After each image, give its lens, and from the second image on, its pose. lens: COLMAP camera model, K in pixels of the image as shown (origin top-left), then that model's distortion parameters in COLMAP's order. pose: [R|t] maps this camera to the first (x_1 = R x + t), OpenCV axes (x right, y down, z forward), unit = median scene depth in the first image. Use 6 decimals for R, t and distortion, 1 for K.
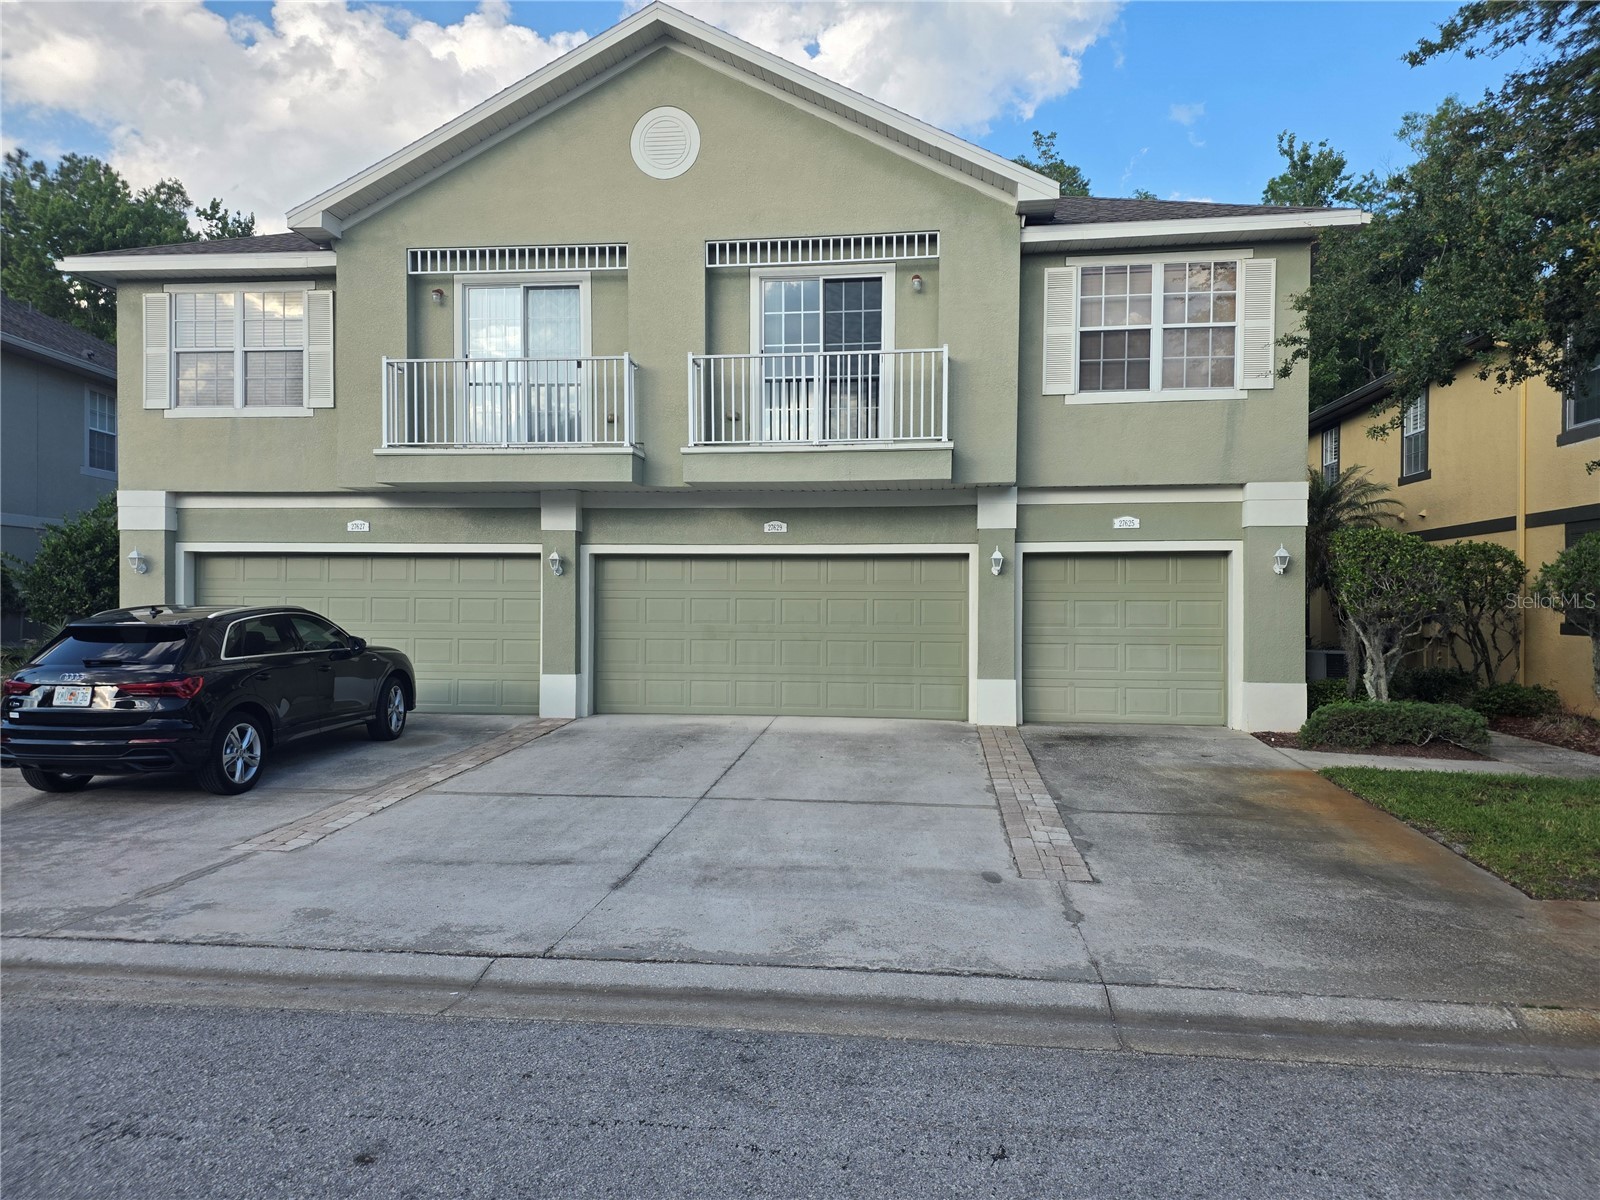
lens RADIAL K [[1061.3, 0, 791.3], [0, 1061.3, 575.0], [0, 0, 1]] dist [0.110296, -0.102169]
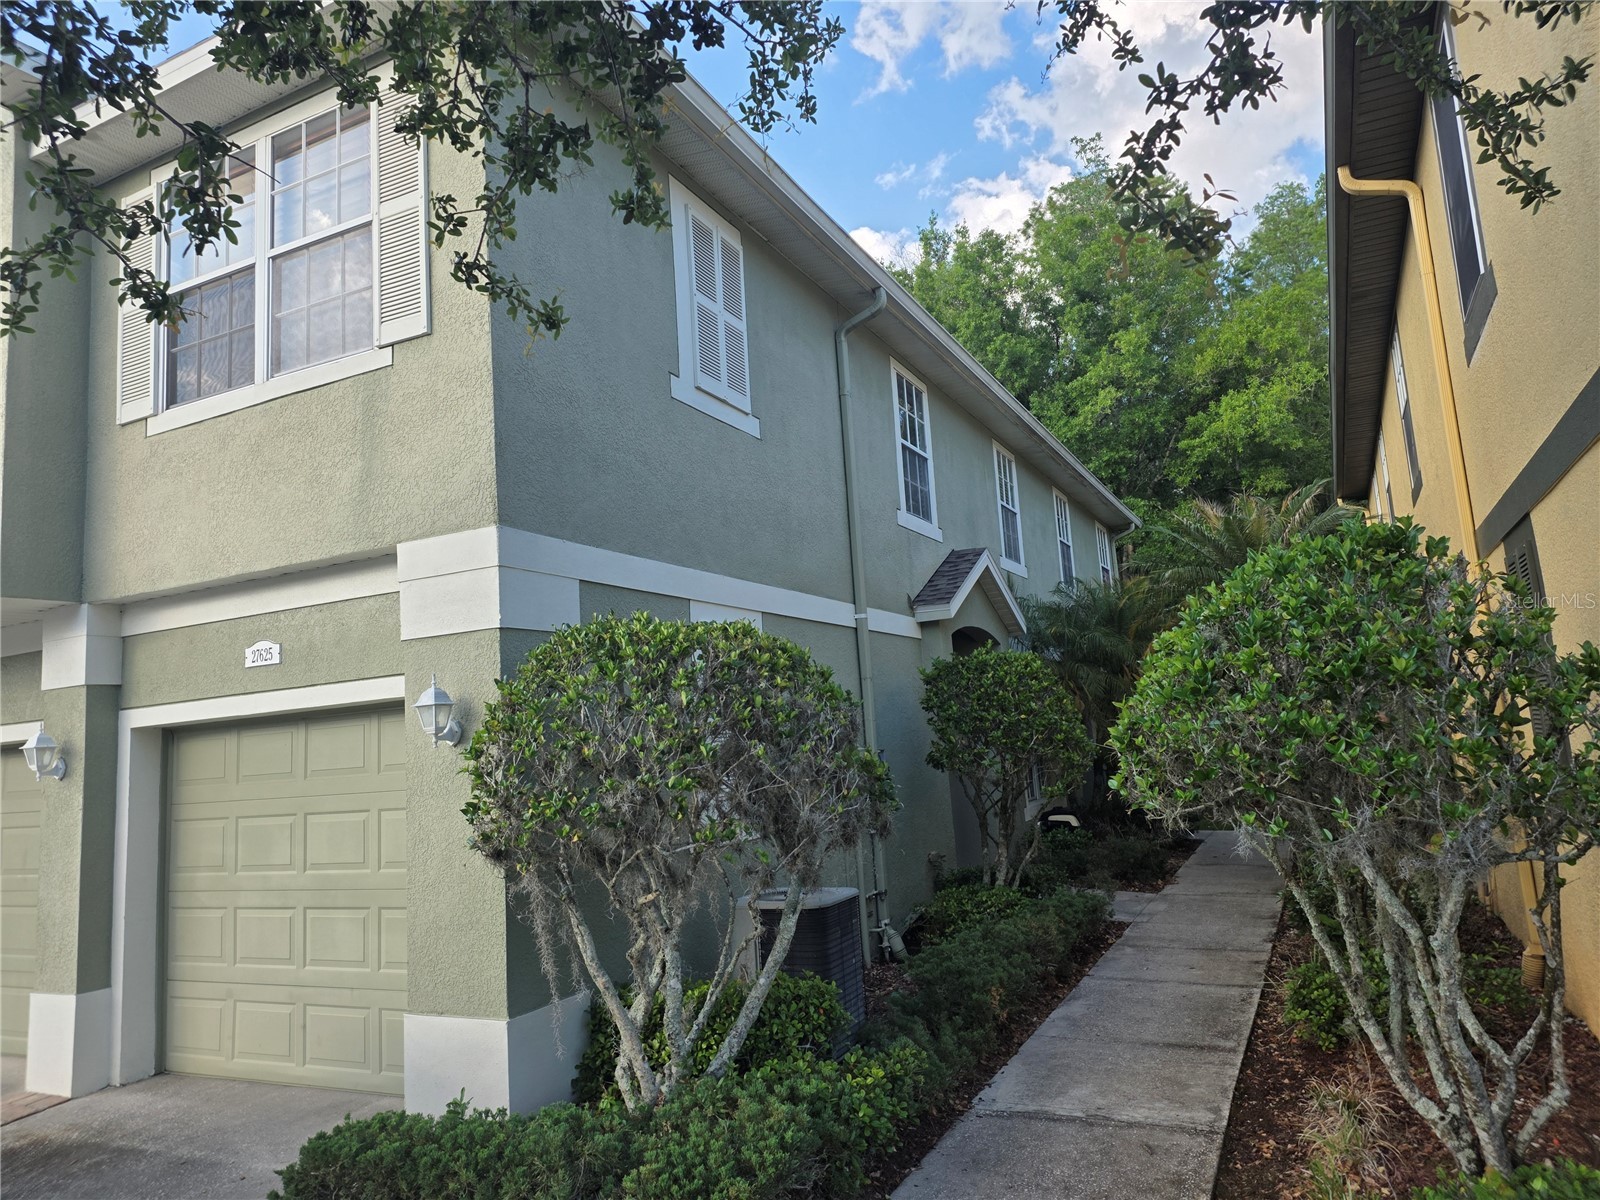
lens RADIAL K [[1061.3, 0, 791.3], [0, 1061.3, 575.0], [0, 0, 1]] dist [0.110296, -0.102169]
pose [[0.925771, -0.118161, -0.359146, 0.723022], [0.071472, 0.987476, -0.140651, 0.001953], [0.371267, 0.104542, 0.922622, 0.638906]]
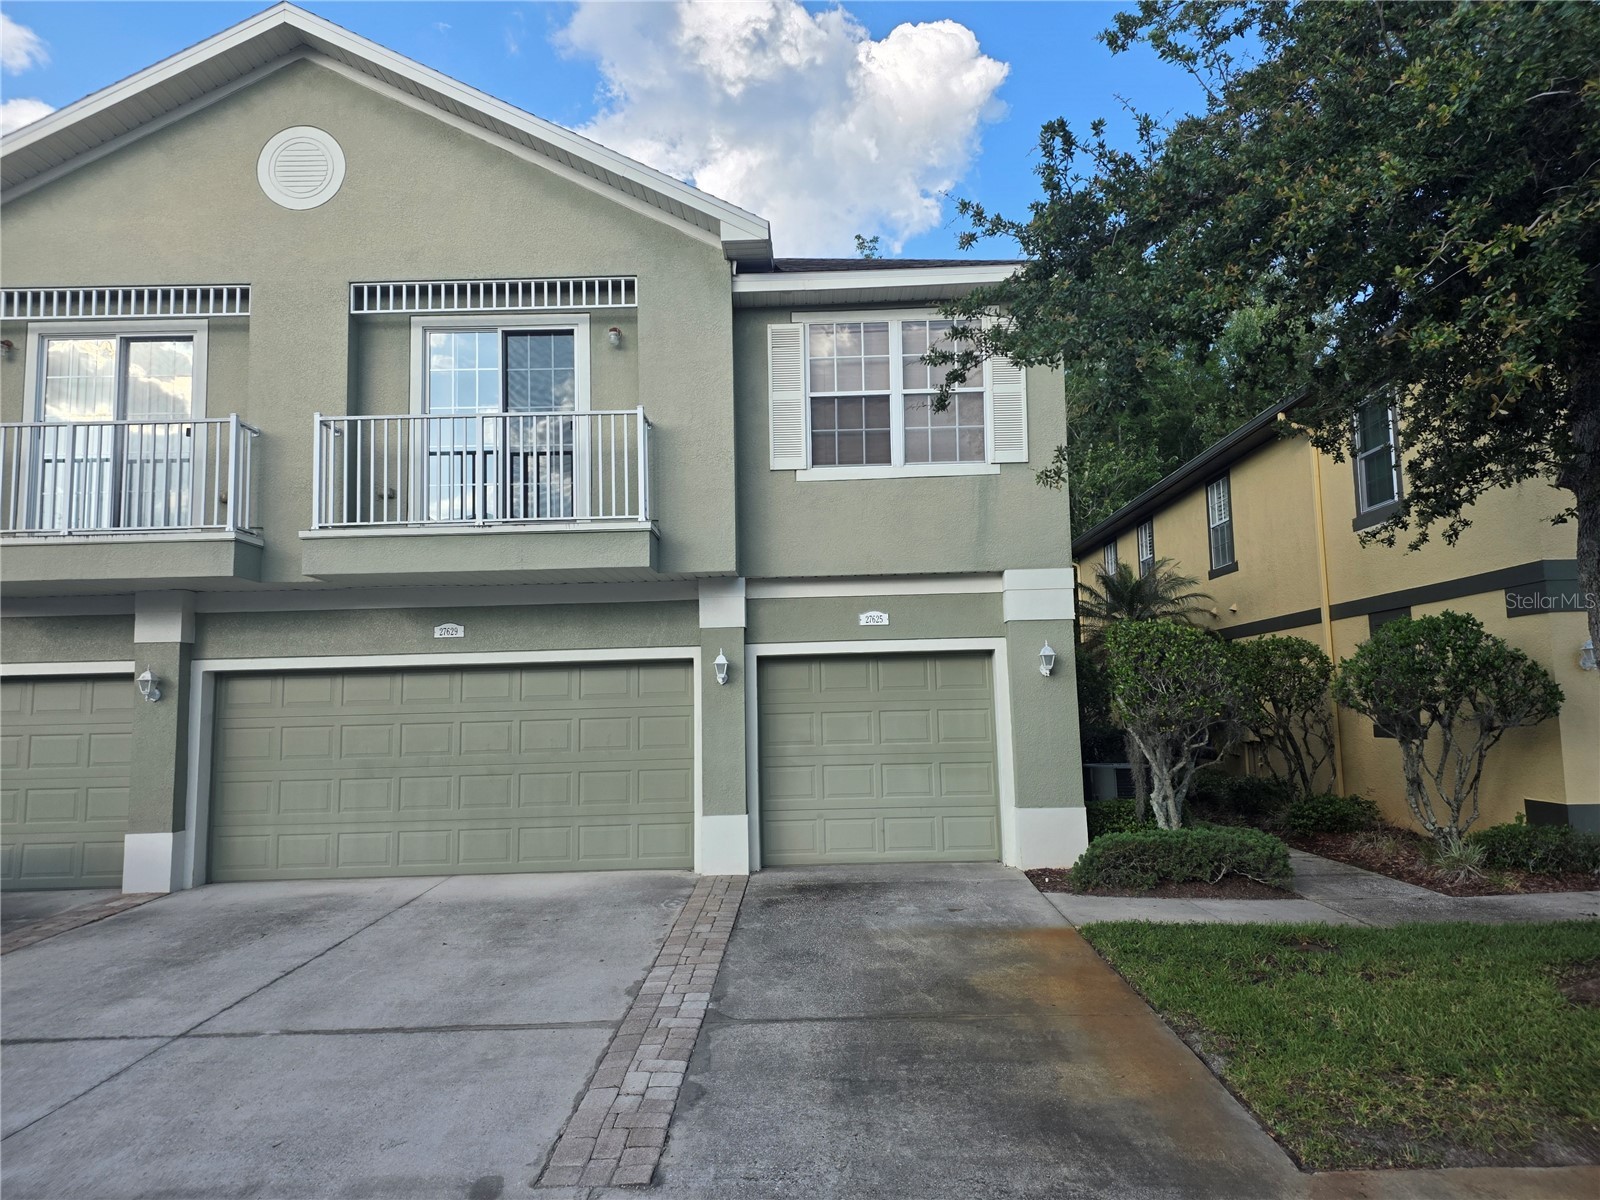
lens RADIAL K [[1081.7, 0, 769.6], [0, 1081.7, 564.5], [0, 0, 1]] dist [0.124340, -0.137260]
pose [[0.994670, -0.013124, 0.102273, 0.144674], [0.024237, 0.993834, -0.108193, -0.000586], [-0.100223, 0.110095, 0.988855, 0.160544]]
